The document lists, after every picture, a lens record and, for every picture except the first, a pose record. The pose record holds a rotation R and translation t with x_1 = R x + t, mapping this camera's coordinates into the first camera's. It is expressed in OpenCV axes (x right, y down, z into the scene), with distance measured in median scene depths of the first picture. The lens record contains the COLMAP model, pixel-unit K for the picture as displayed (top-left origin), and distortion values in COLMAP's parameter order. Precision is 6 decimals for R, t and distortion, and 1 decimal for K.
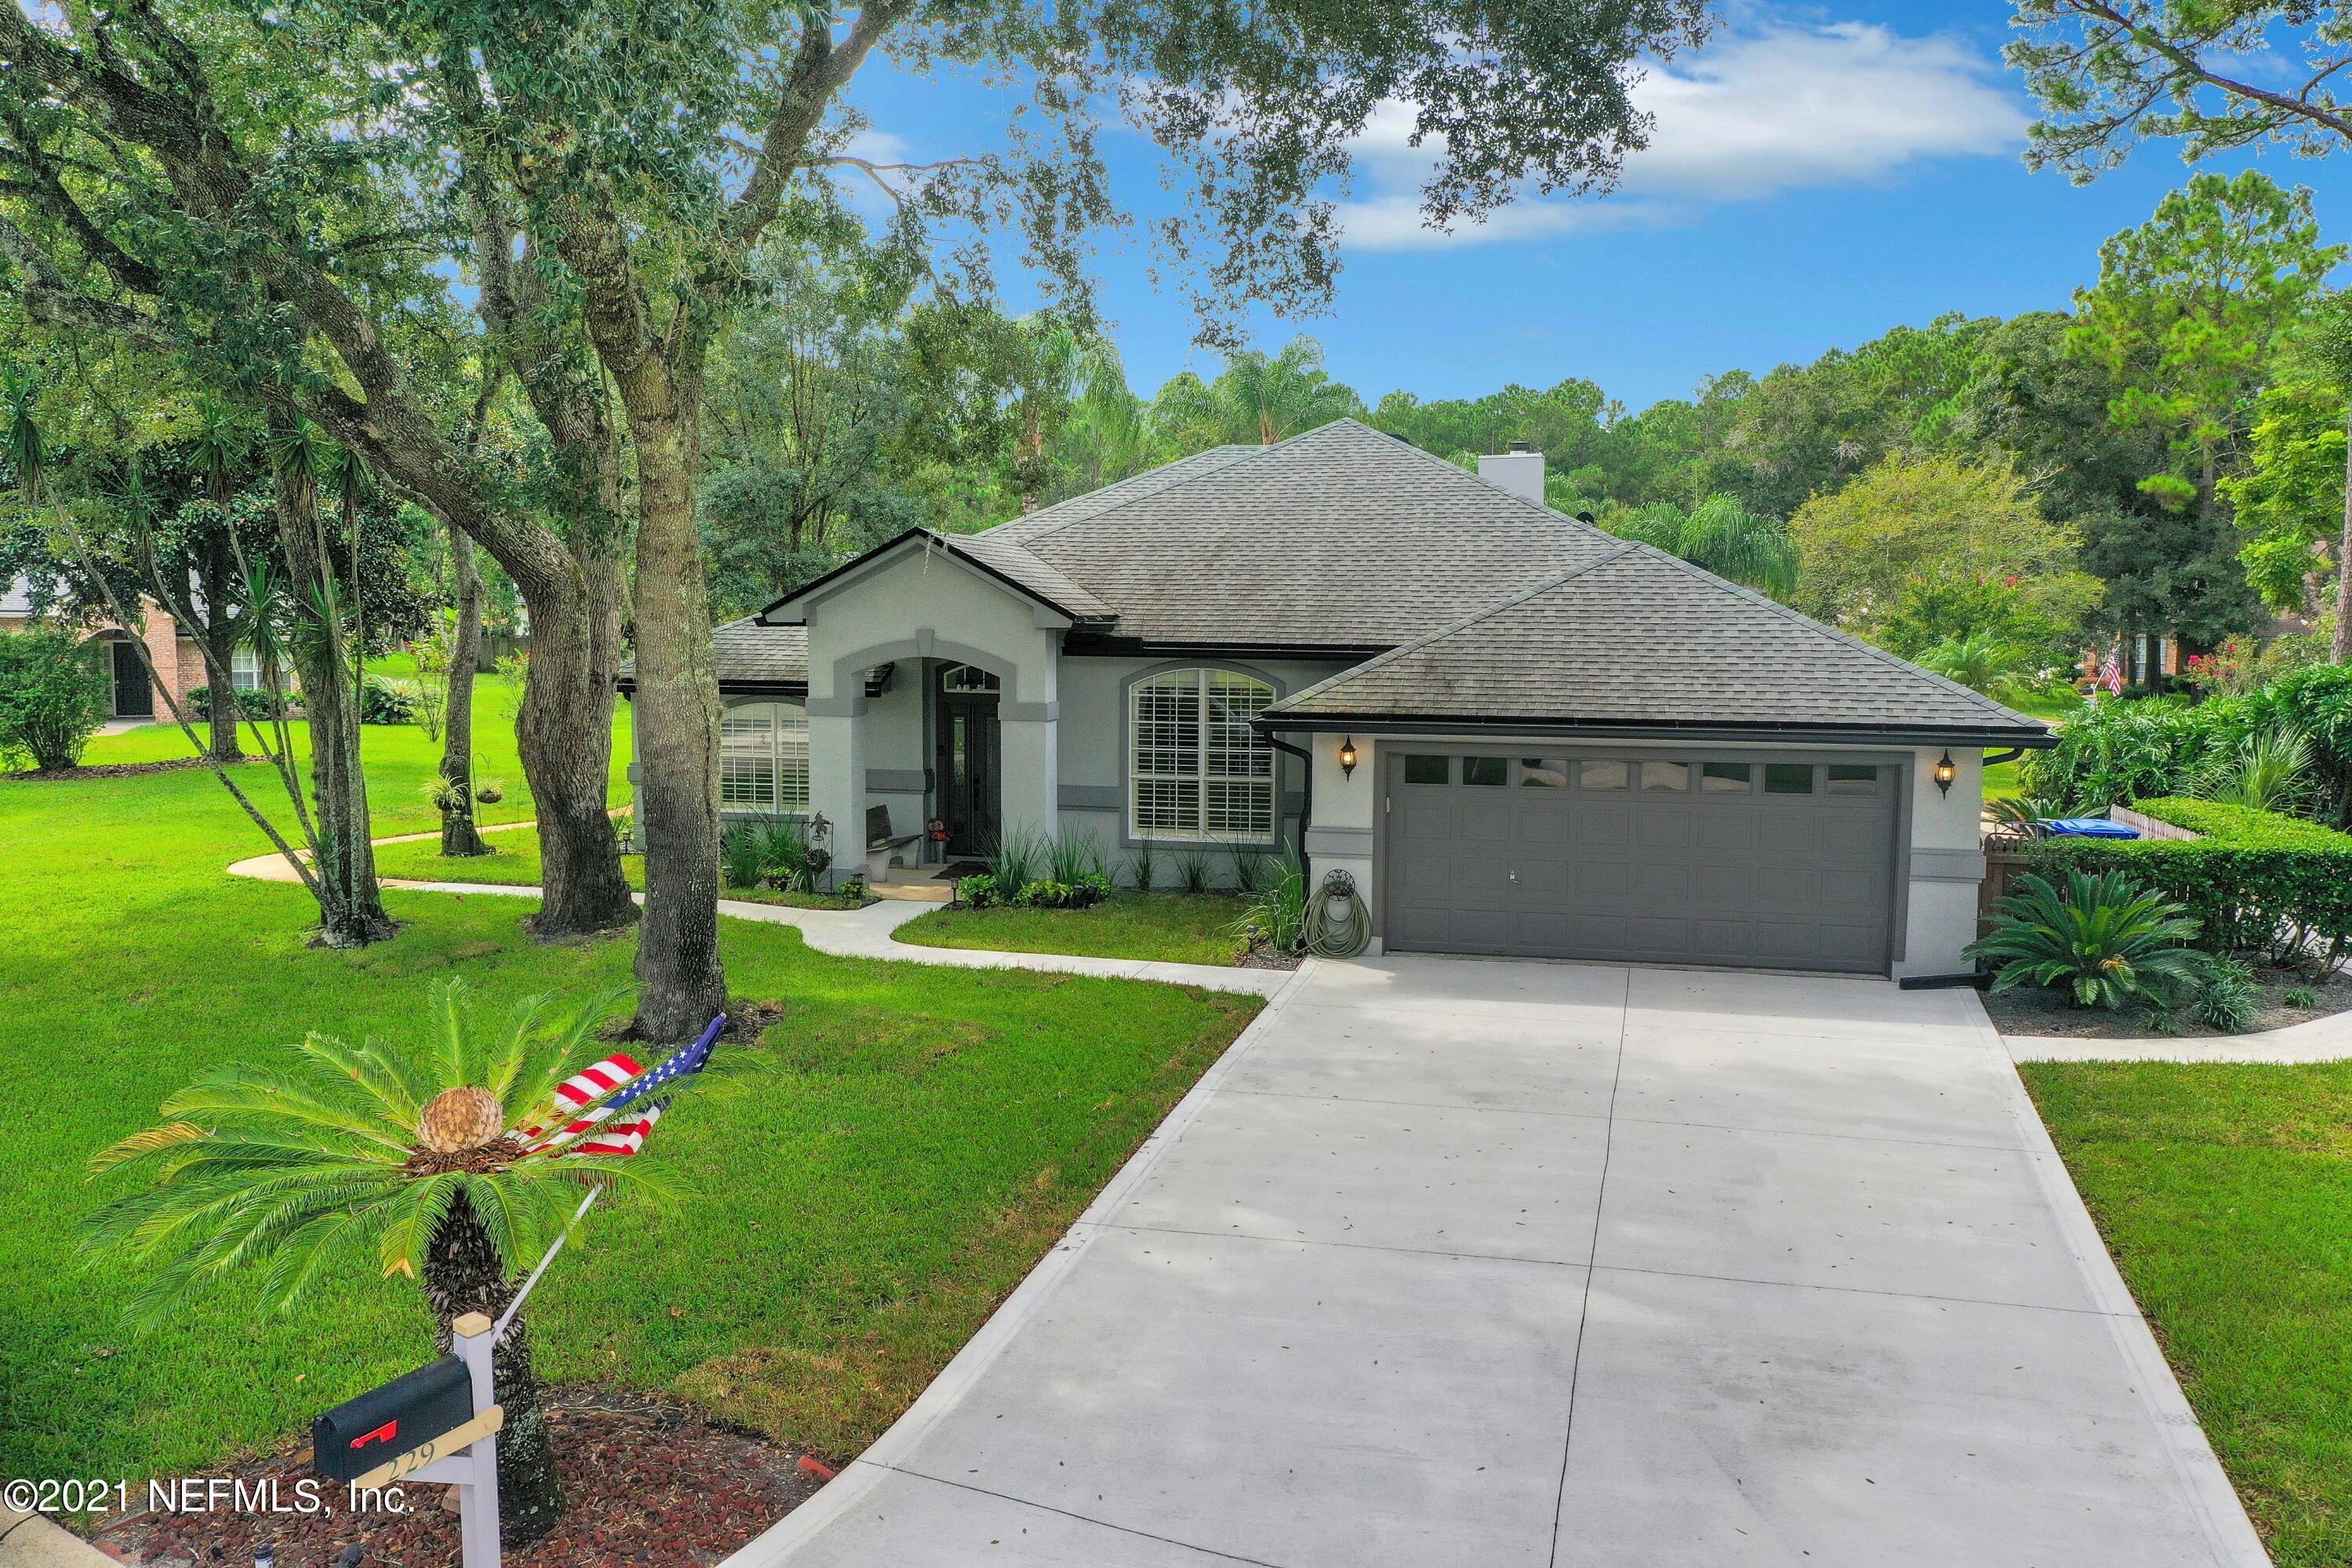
lens RADIAL K [[1858.1, 0, 1176.0], [0, 1858.1, 784.0], [0, 0, 1]] dist [0.014666, 0.001318]
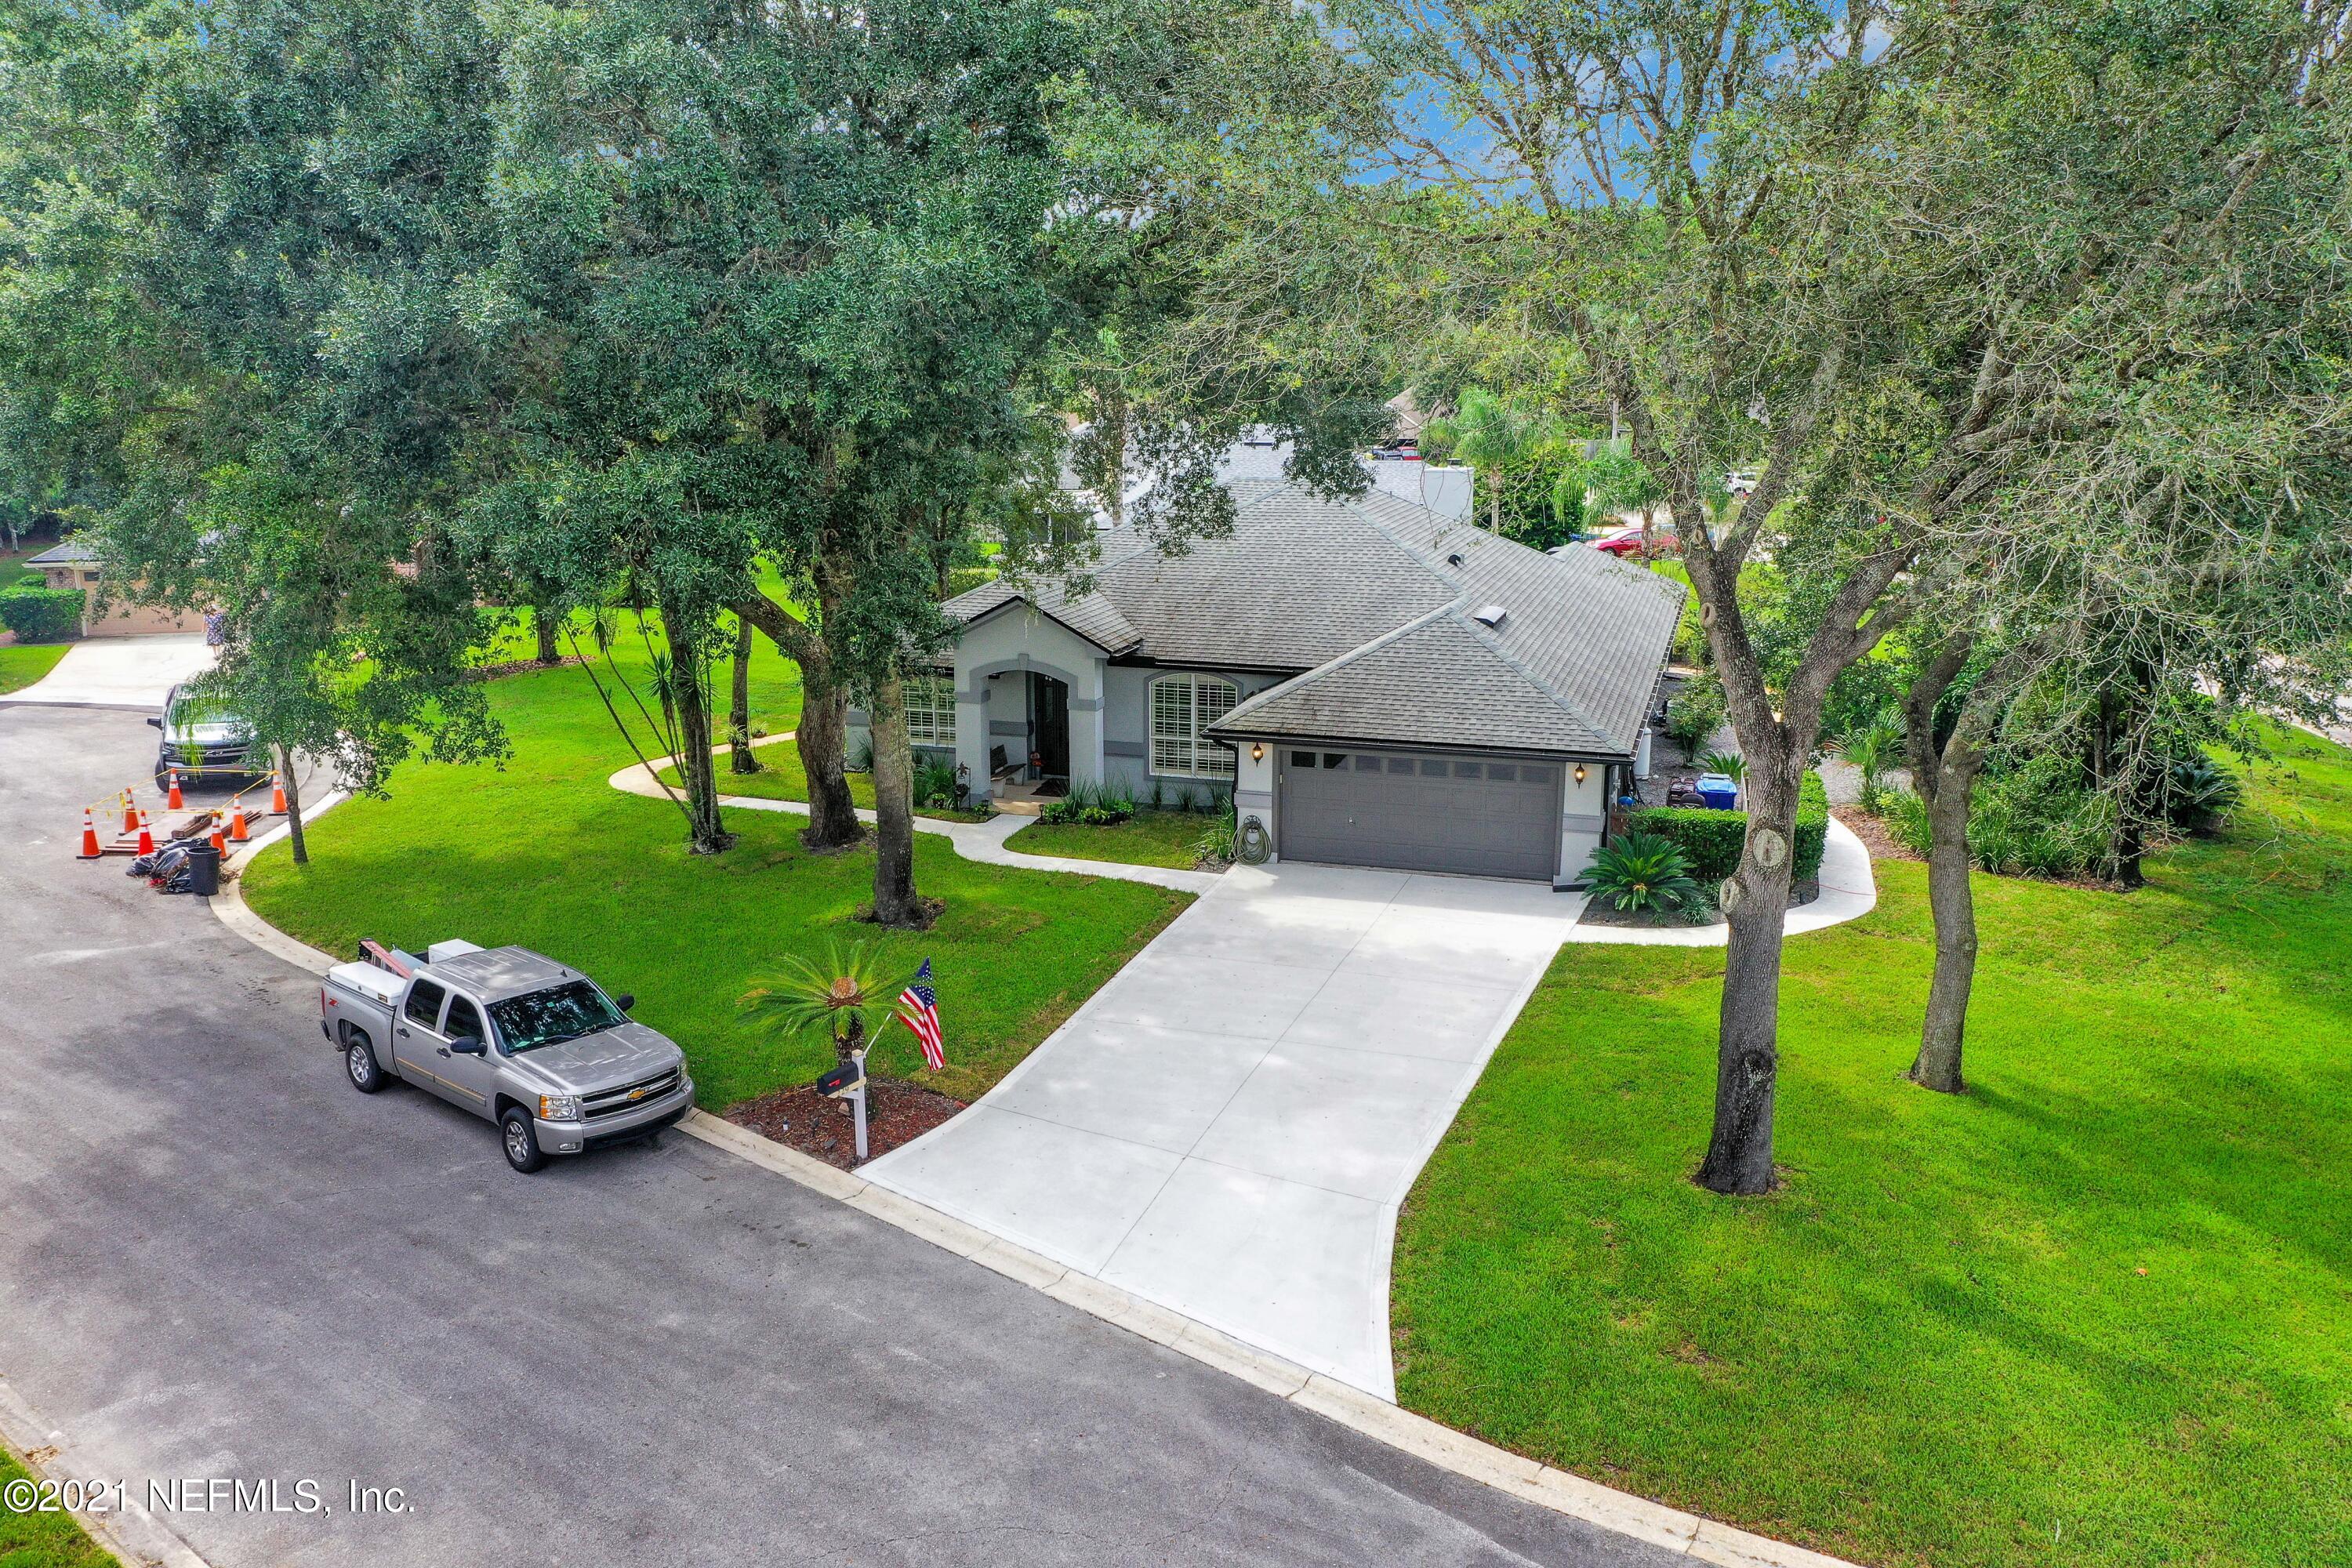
lens RADIAL K [[1841.1, 0, 1176.0], [0, 1841.1, 784.0], [0, 0, 1]] dist [0.011463, 0.003464]
pose [[0.996997, 0.011427, -0.076594, 0.154031], [-0.001493, 0.991705, 0.128525, -0.215418], [0.077427, -0.128025, 0.988744, -0.758182]]
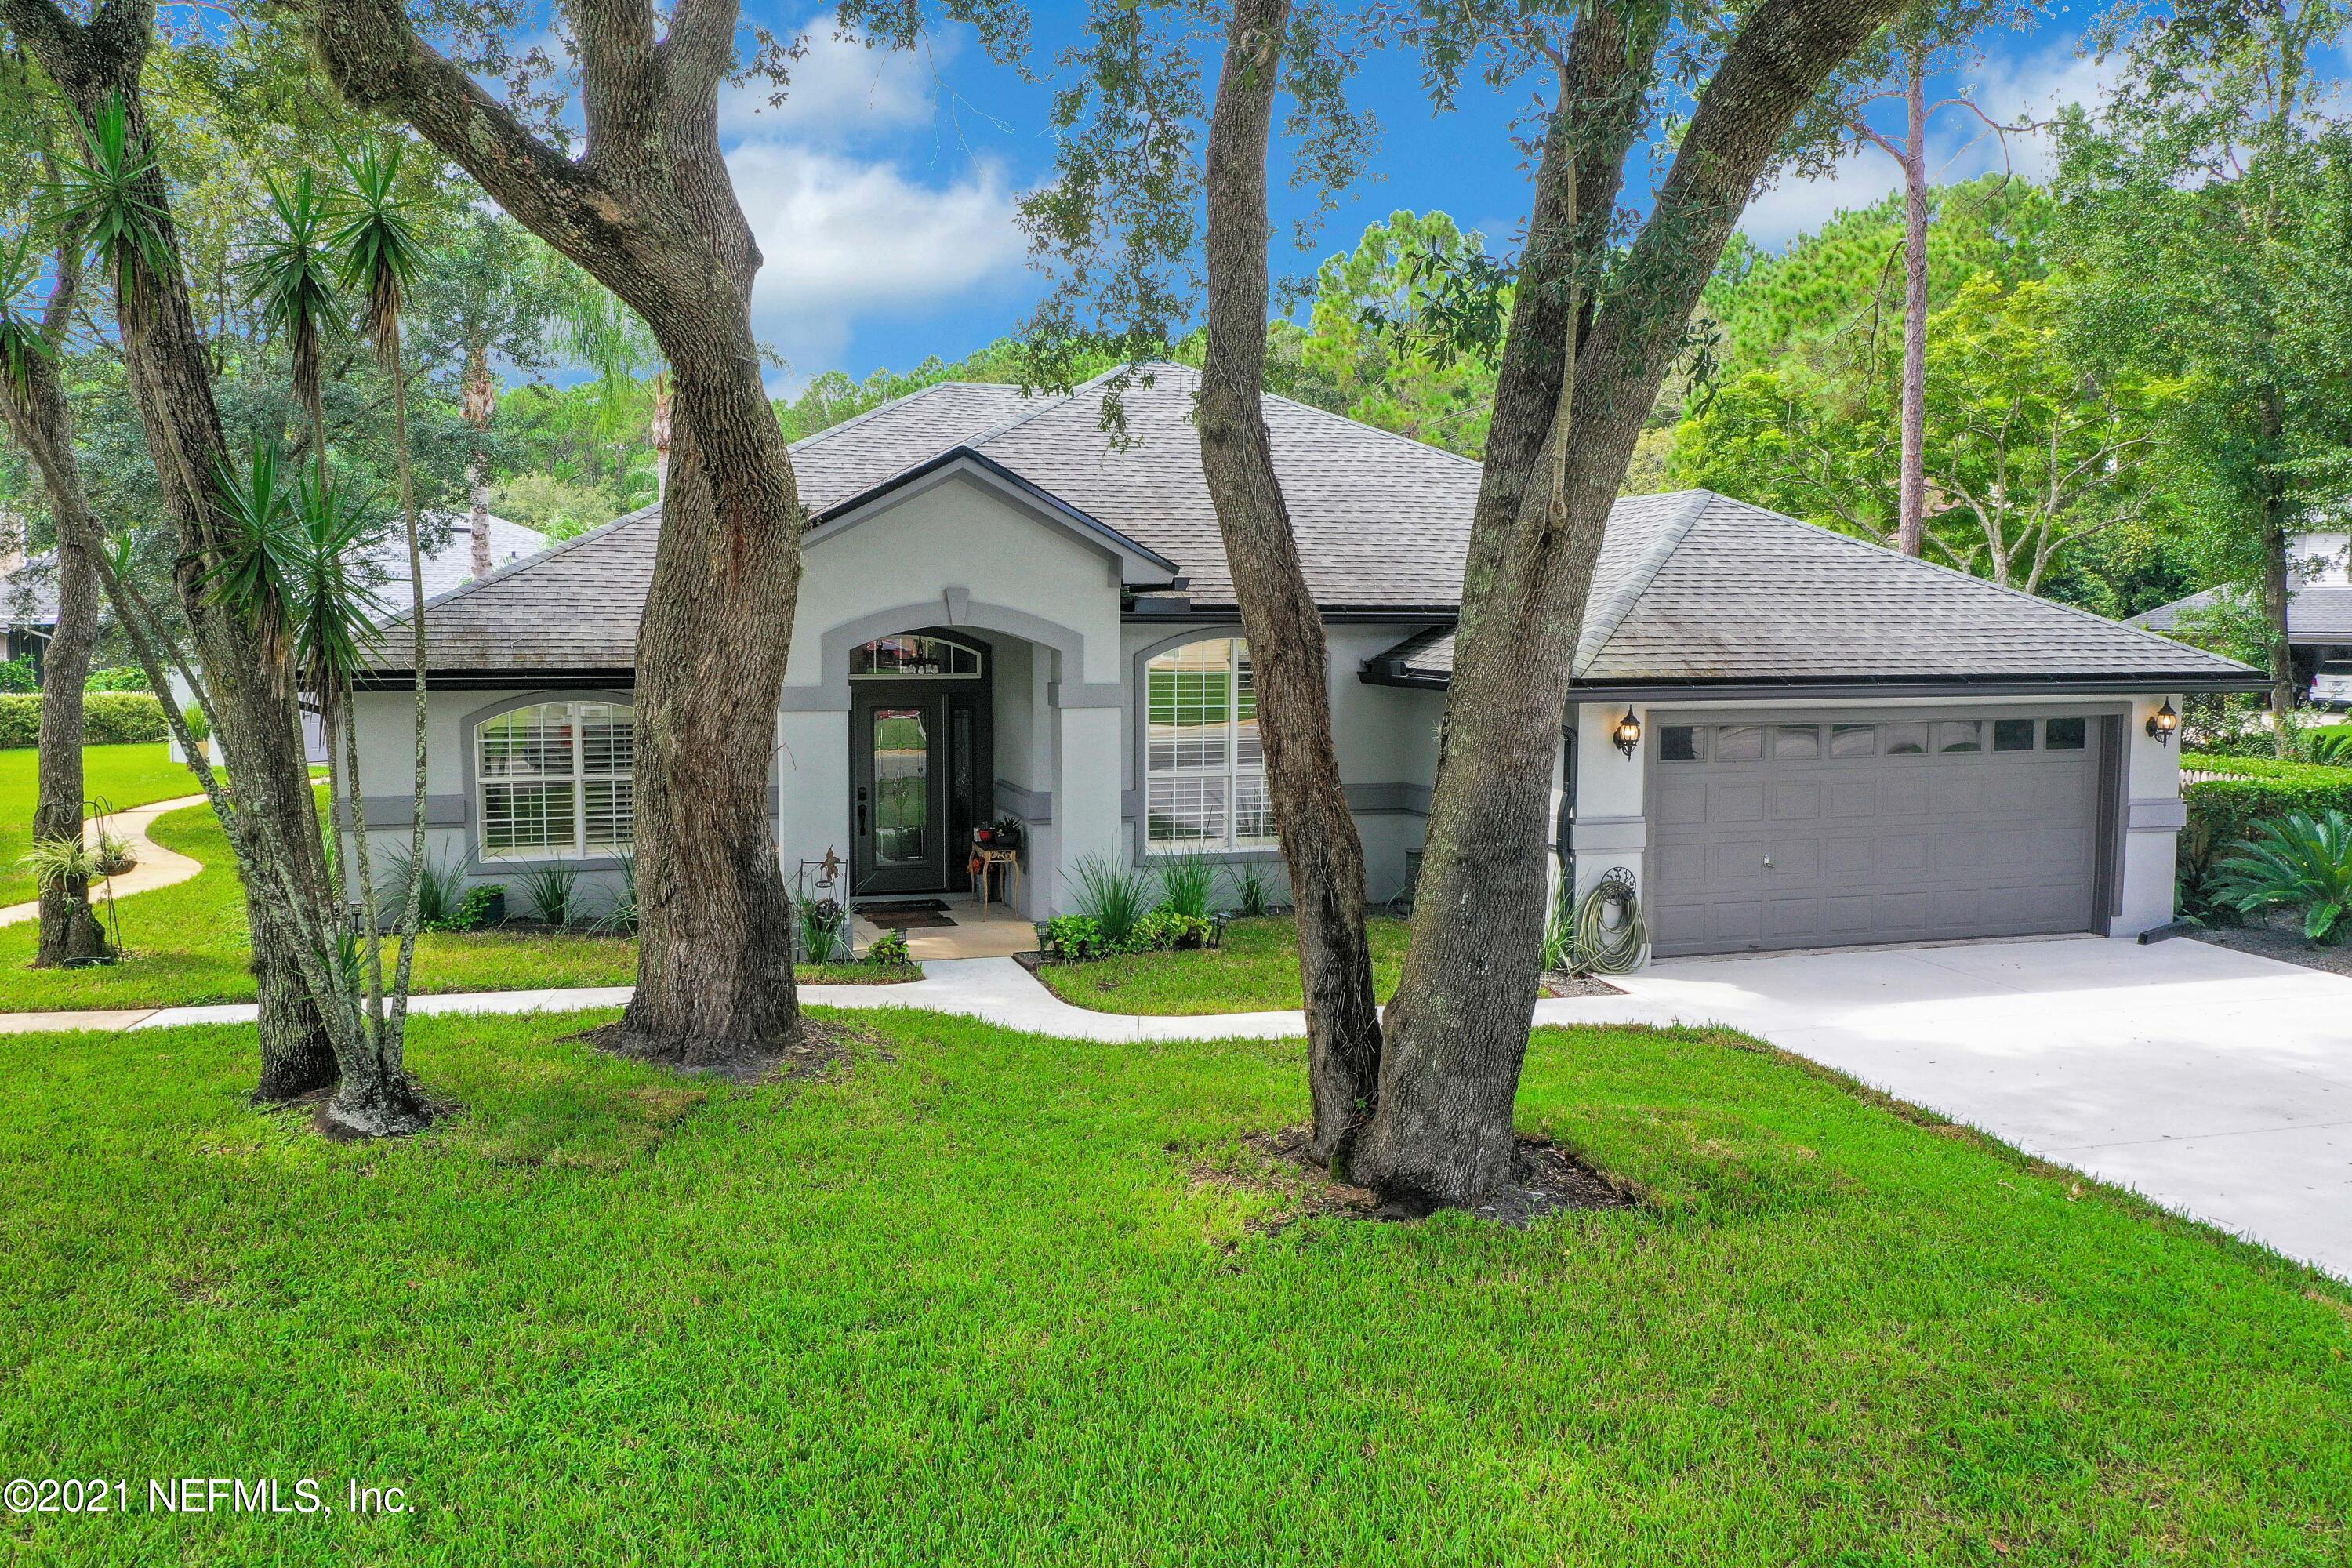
lens RADIAL K [[1841.1, 0, 1176.0], [0, 1841.1, 784.0], [0, 0, 1]] dist [0.011463, 0.003464]
pose [[0.865589, -0.052565, 0.497989, -0.512207], [0.052023, 0.998534, 0.014975, -0.014420], [-0.498045, 0.012945, 0.867054, 0.392855]]
